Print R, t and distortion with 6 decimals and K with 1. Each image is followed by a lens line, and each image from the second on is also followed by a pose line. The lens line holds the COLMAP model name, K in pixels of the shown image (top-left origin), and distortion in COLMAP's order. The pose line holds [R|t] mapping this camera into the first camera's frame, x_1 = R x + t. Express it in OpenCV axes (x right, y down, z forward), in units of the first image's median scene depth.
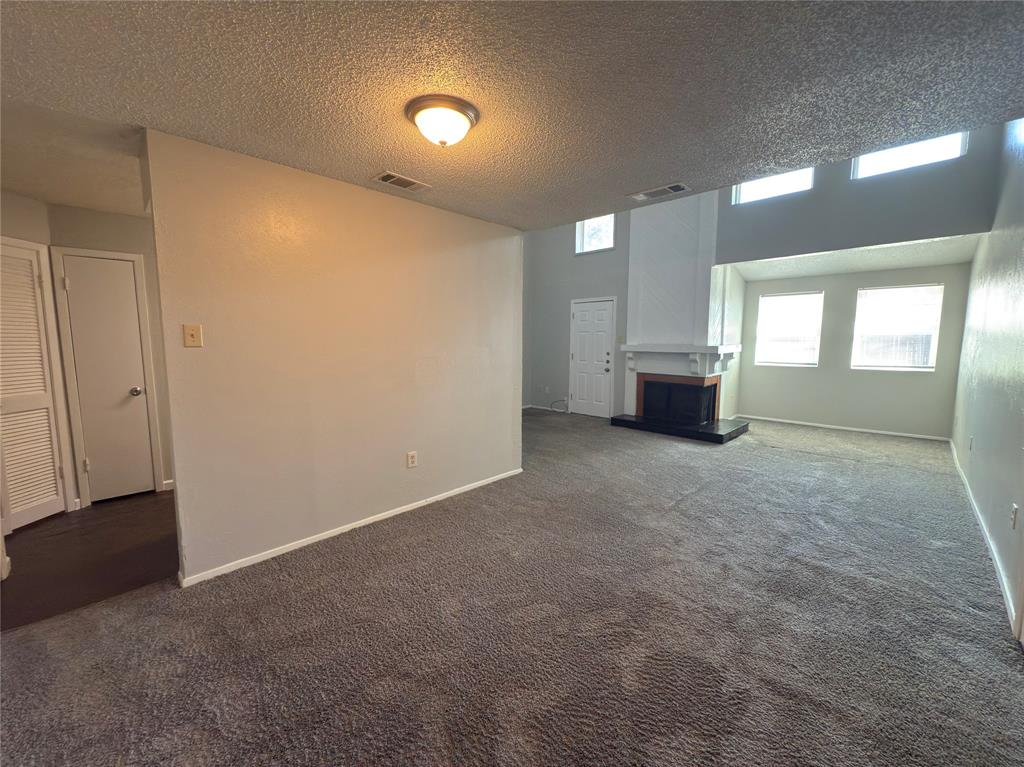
lens RADIAL K [[406.8, 0, 510.5], [0, 406.8, 384.4], [0, 0, 1]] dist [-0.000712, 0.000237]
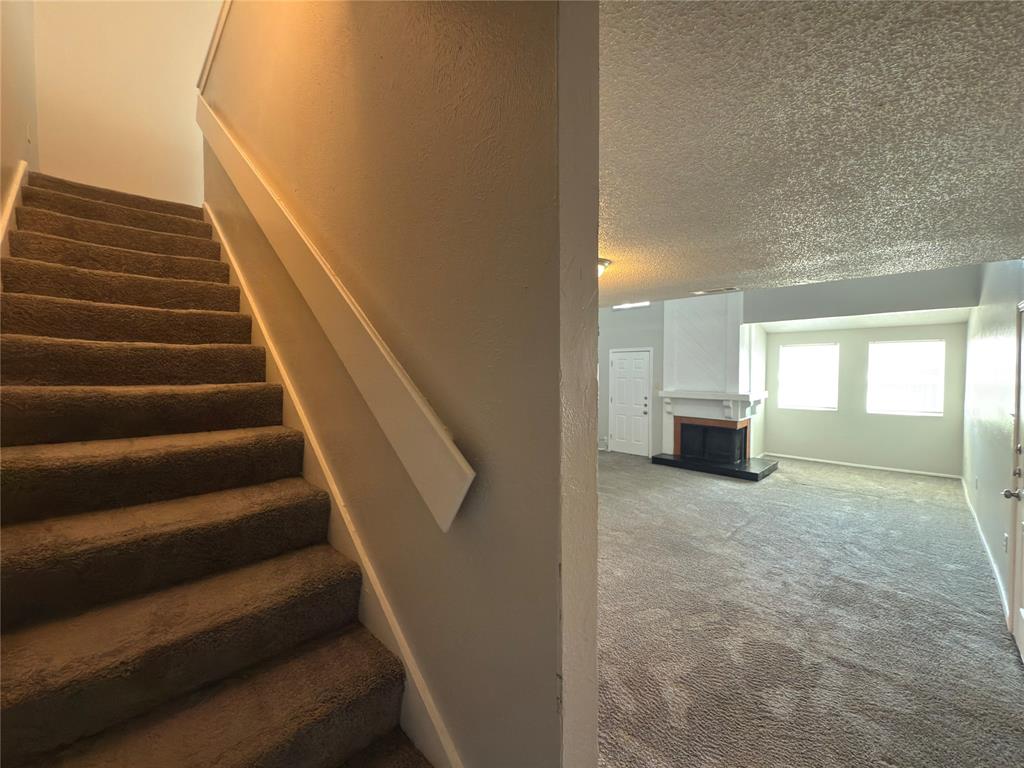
lens RADIAL K [[406.8, 0, 513.6], [0, 406.8, 385.9], [0, 0, 1]] dist [-0.000712, 0.000237]
pose [[0.999927, -0.003039, -0.011720, -0.192053], [0.002186, 0.997393, -0.072128, -0.051923], [0.011908, 0.072097, 0.997327, -0.207745]]
